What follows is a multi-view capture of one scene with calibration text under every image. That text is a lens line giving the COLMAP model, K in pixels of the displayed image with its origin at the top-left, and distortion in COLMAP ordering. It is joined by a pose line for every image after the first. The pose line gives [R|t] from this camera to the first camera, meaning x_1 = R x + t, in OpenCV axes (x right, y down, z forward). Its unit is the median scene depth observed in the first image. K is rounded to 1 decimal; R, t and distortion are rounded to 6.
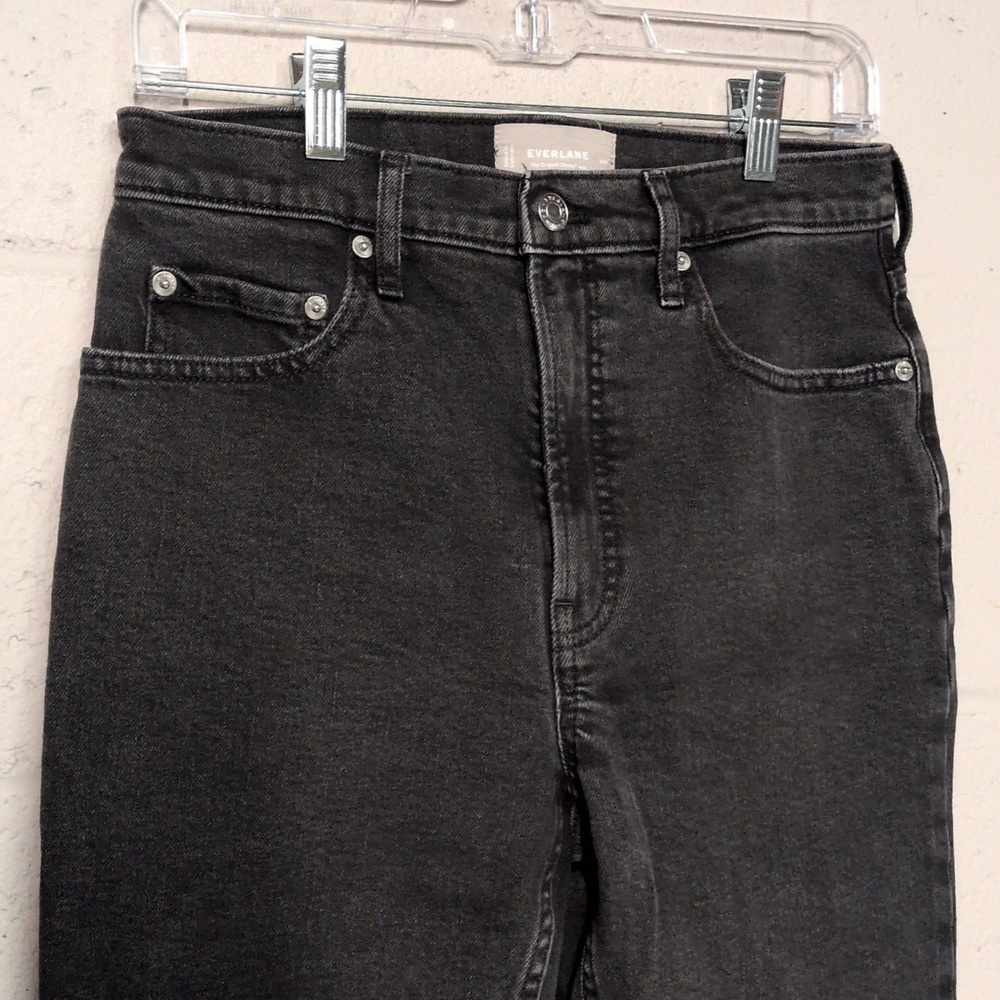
lens RADIAL K [[1703.1, 0, 496.3], [0, 1703.1, 493.9], [0, 0, 1]] dist [0.109678, 0.000000]
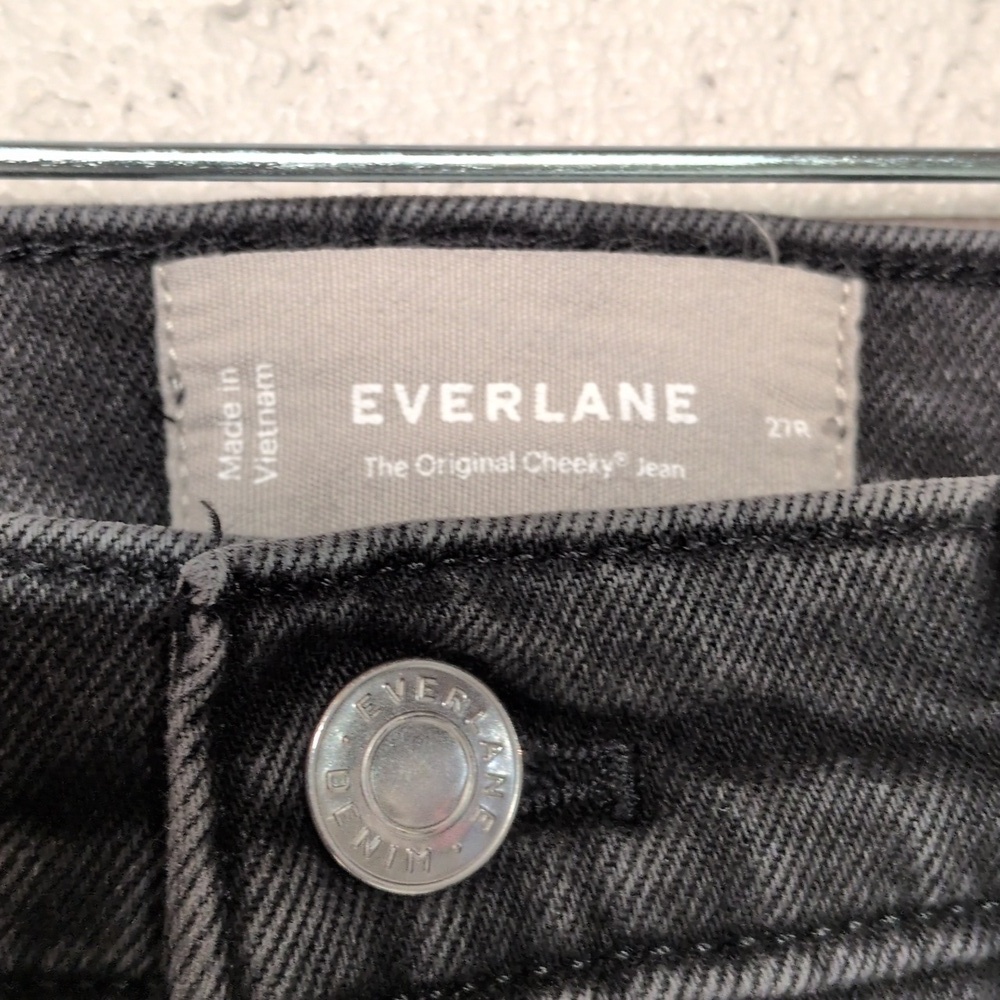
lens RADIAL K [[1703.1, 0, 499.1], [0, 1703.1, 500.4], [0, 0, 1]] dist [0.109678, 0.000000]
pose [[0.963989, 0.006277, -0.265866, 0.083723], [-0.015473, 0.999352, -0.032508, -0.182997], [0.265490, 0.035451, 0.963462, 0.825435]]
